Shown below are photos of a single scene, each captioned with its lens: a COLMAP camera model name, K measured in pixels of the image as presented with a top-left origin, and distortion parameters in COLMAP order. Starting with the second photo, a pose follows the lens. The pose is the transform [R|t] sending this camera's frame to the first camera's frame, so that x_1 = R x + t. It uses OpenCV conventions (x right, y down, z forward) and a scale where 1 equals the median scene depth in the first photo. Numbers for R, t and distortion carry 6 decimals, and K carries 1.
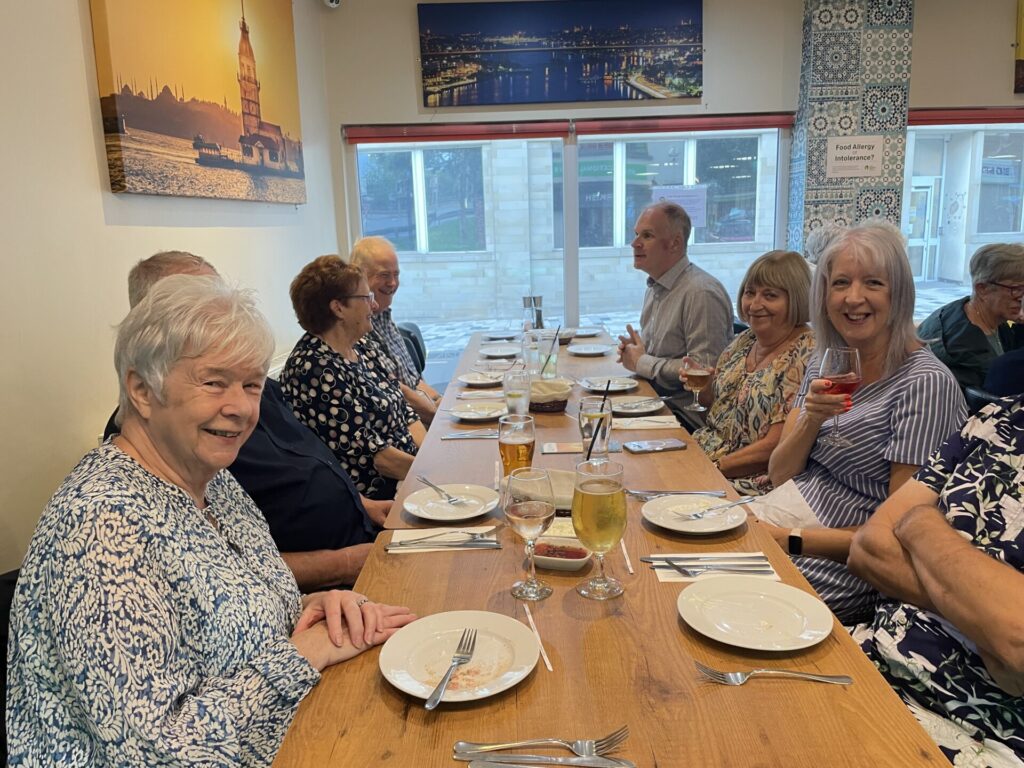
lens RADIAL K [[782.1, 0, 504.5], [0, 782.1, 391.2], [0, 0, 1]] dist [0.079500, -0.072134]
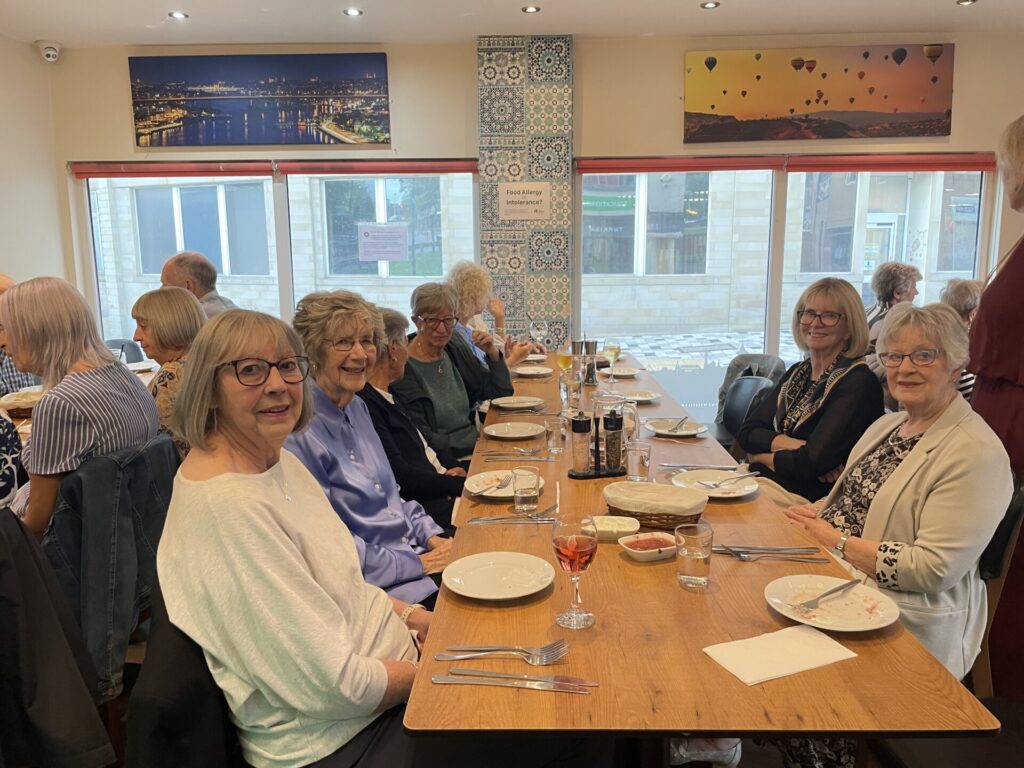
lens RADIAL K [[782.1, 0, 514.0], [0, 782.1, 384.2], [0, 0, 1]] dist [0.079500, -0.072134]
pose [[0.995420, 0.036459, -0.088369, 0.533942], [-0.039853, 0.998522, -0.036955, -0.007189], [0.086892, 0.040307, 0.995402, -0.051716]]
